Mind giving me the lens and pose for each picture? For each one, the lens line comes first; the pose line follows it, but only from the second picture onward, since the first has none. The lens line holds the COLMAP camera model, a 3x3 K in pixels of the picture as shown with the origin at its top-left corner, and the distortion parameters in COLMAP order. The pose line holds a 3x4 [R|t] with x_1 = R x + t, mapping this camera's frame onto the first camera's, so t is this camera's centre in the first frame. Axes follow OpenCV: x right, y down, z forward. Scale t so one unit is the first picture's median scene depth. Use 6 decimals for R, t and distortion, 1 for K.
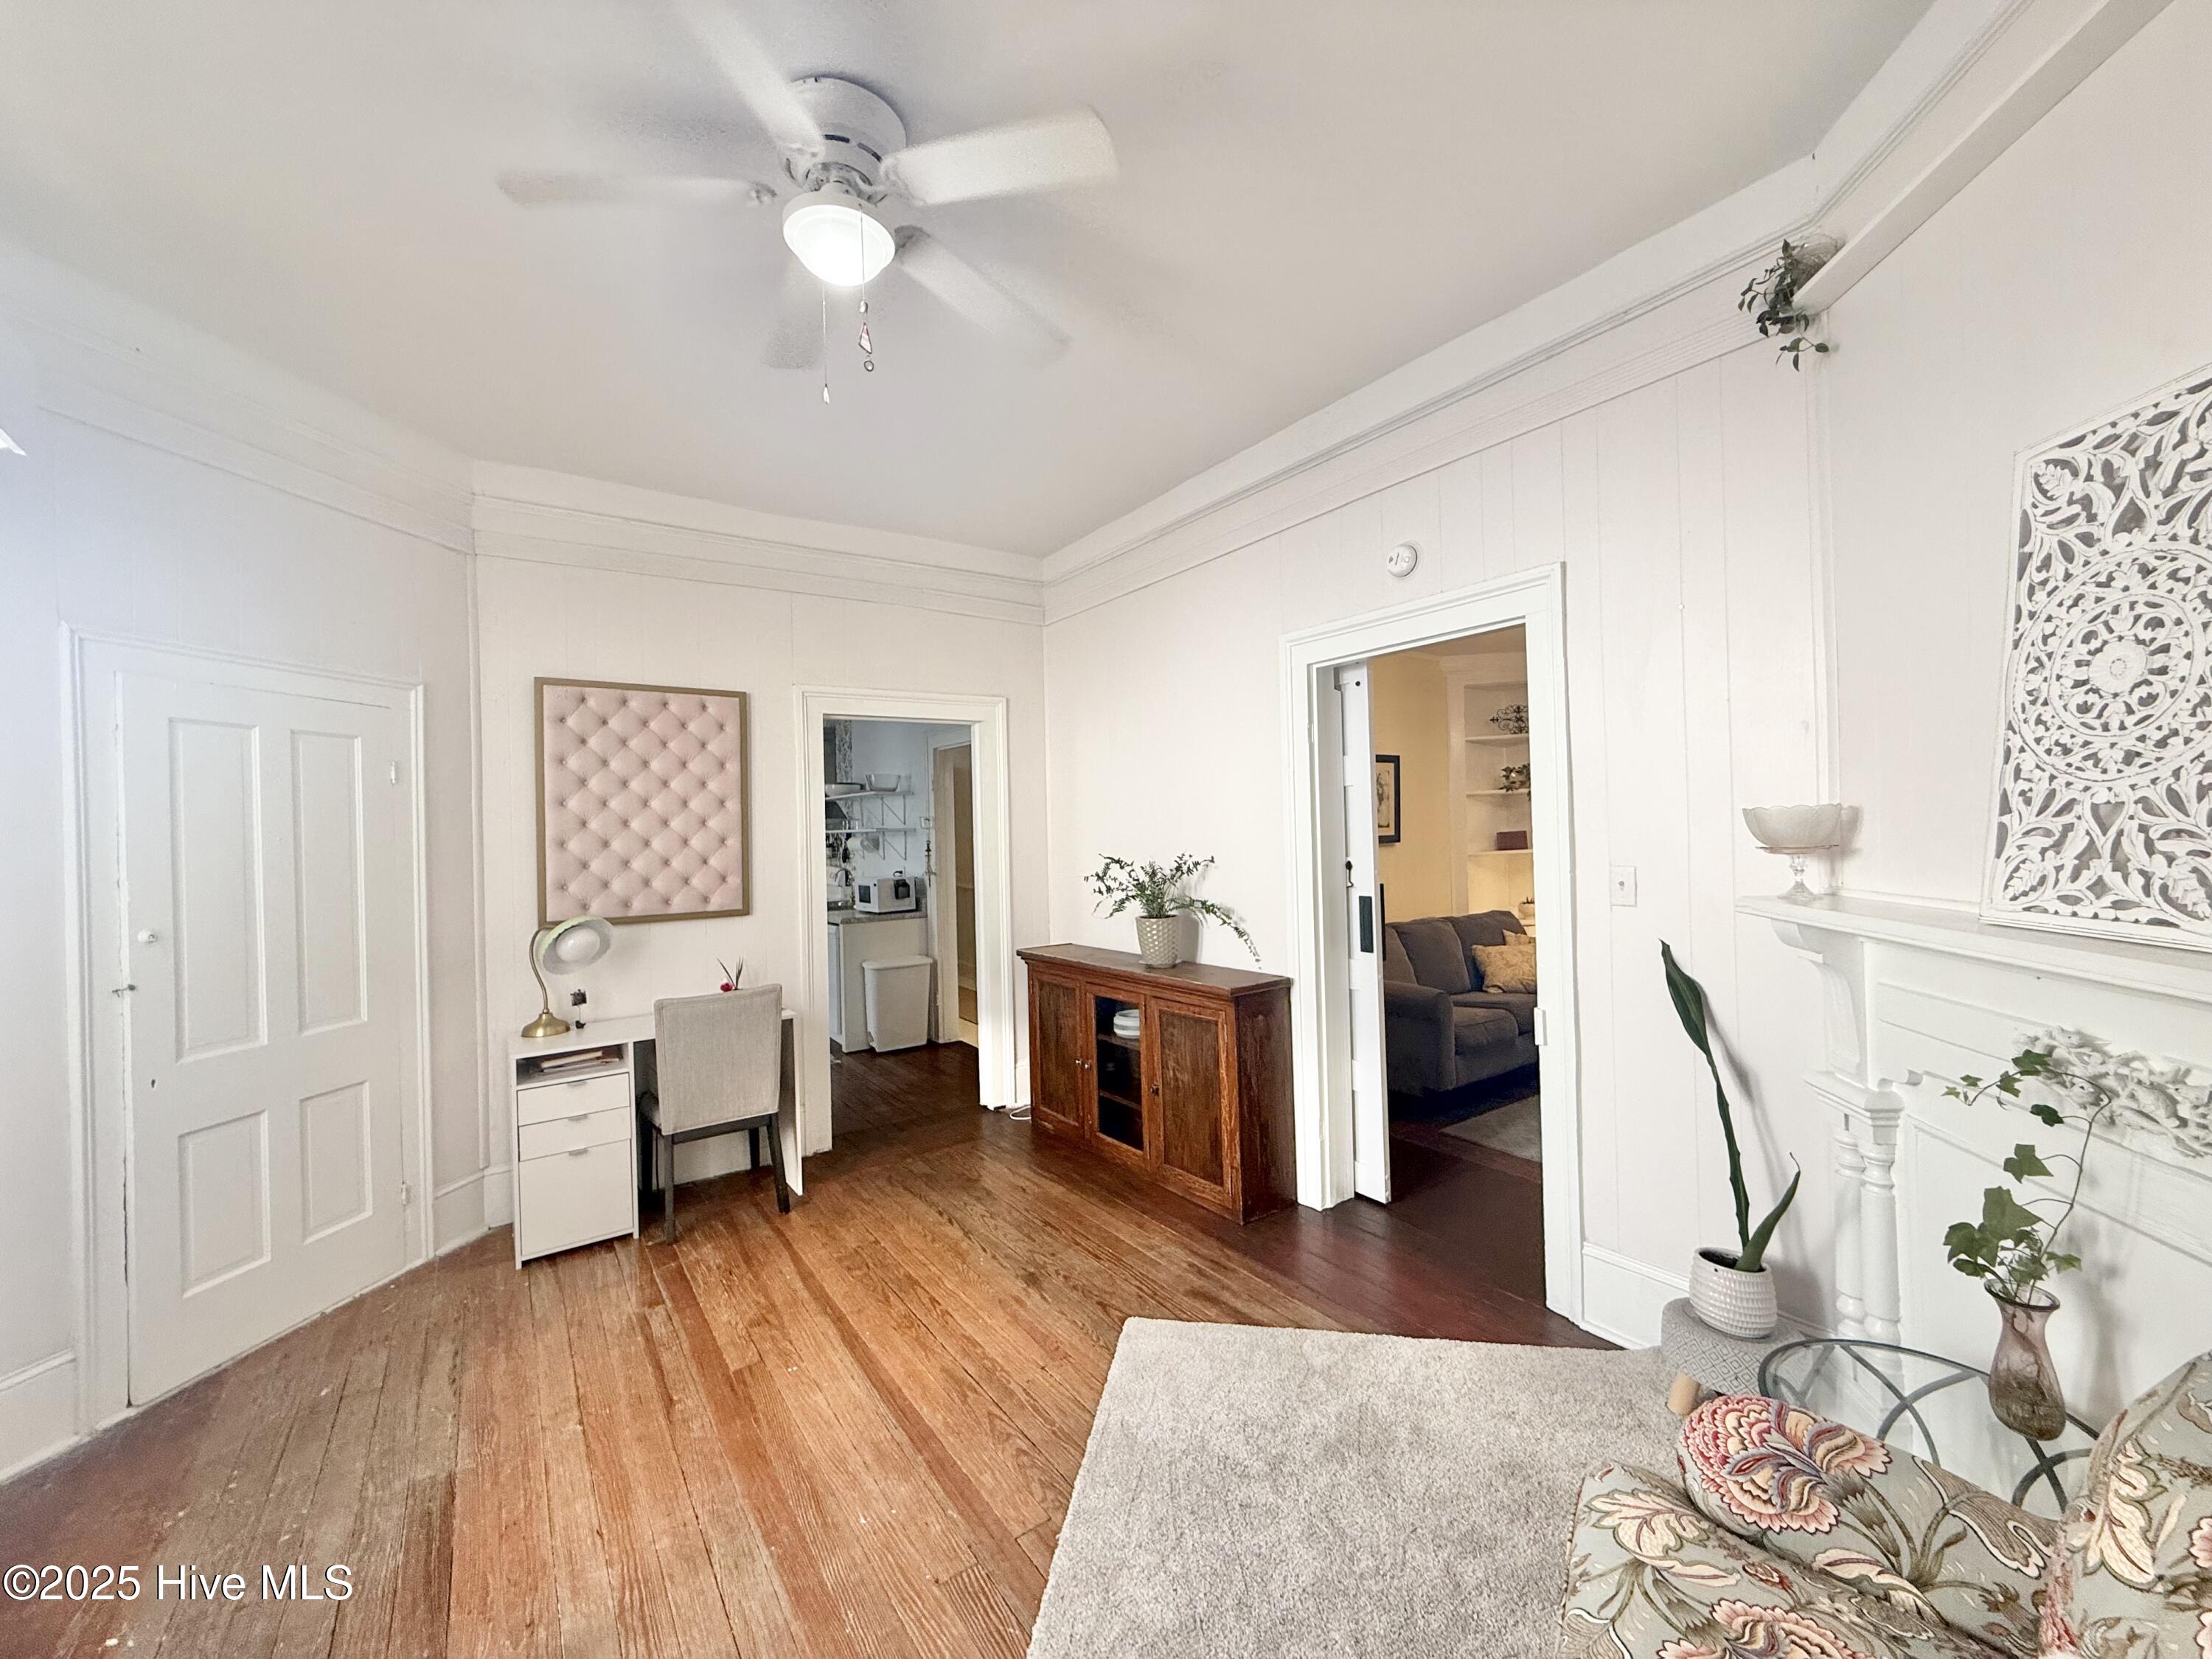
lens RADIAL K [[873.2, 0, 1094.7], [0, 873.2, 835.7], [0, 0, 1]] dist [-0.001783, 0.000140]
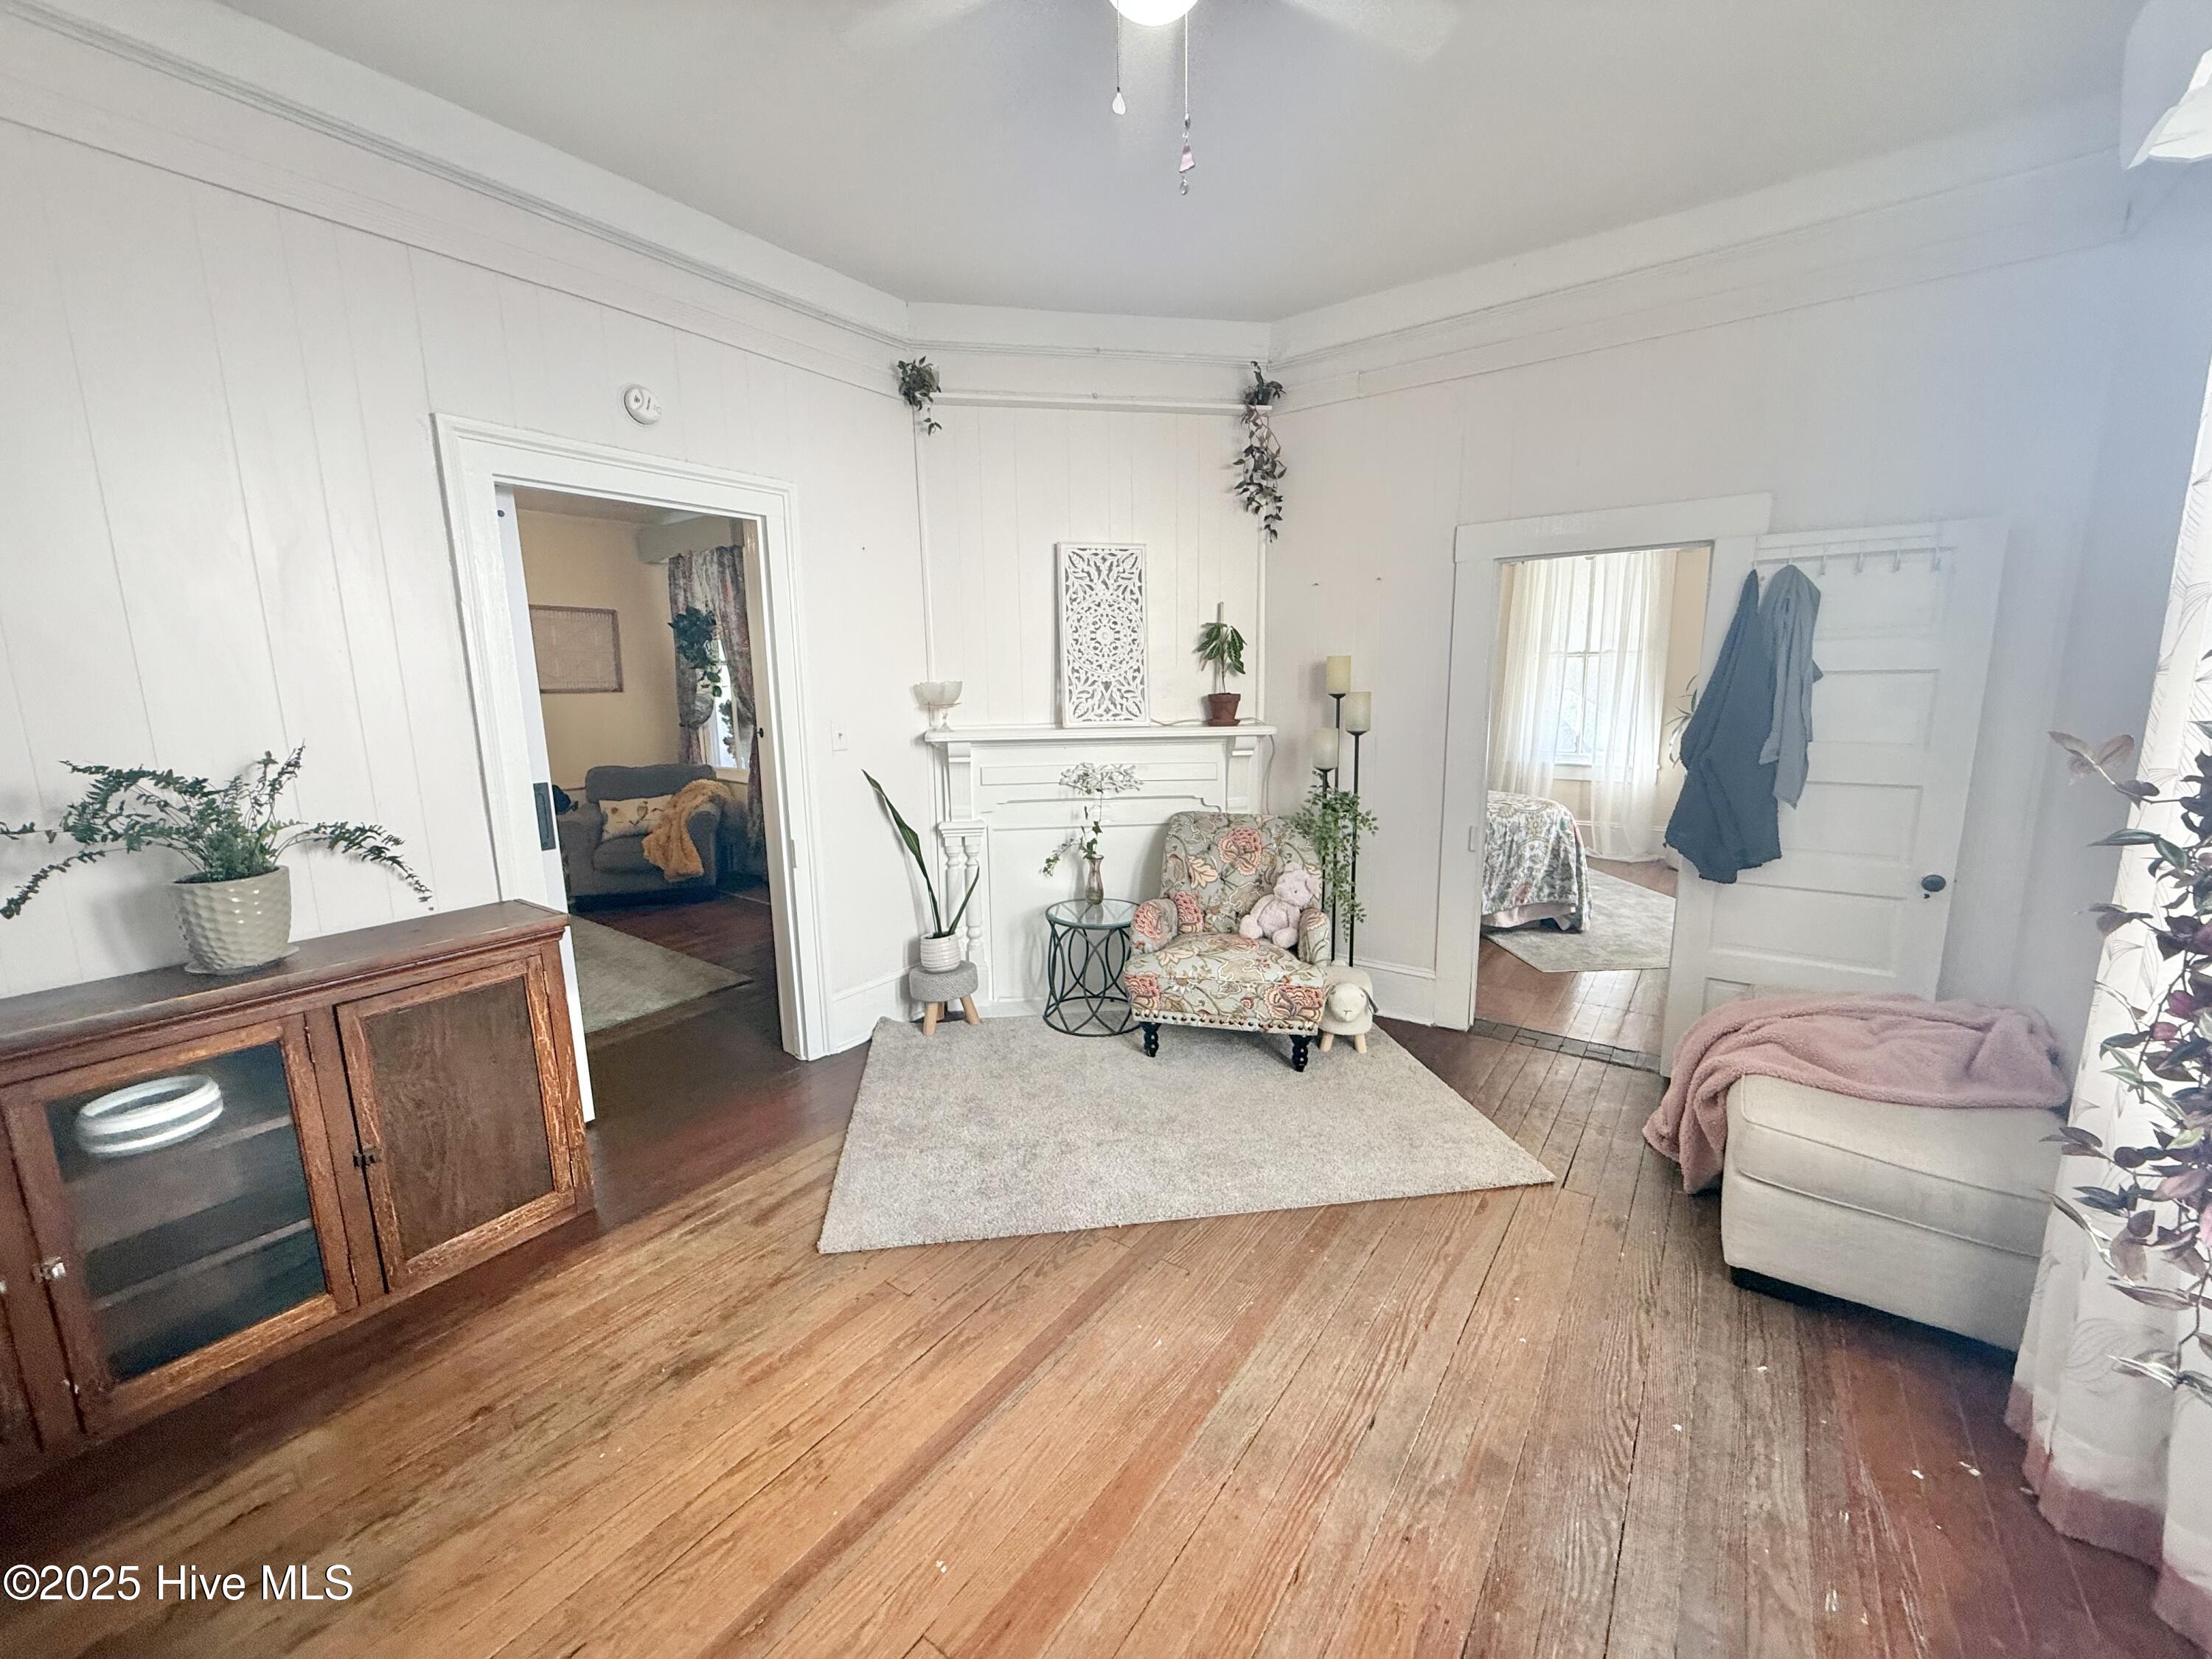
lens RADIAL K [[873.2, 0, 1118.1], [0, 873.2, 833.3], [0, 0, 1]] dist [-0.001783, 0.000140]
pose [[-0.341042, -0.128783, 0.931185, -1.070942], [0.032687, 0.988348, 0.148660, 0.020235], [-0.939480, 0.081136, -0.332859, 1.256994]]
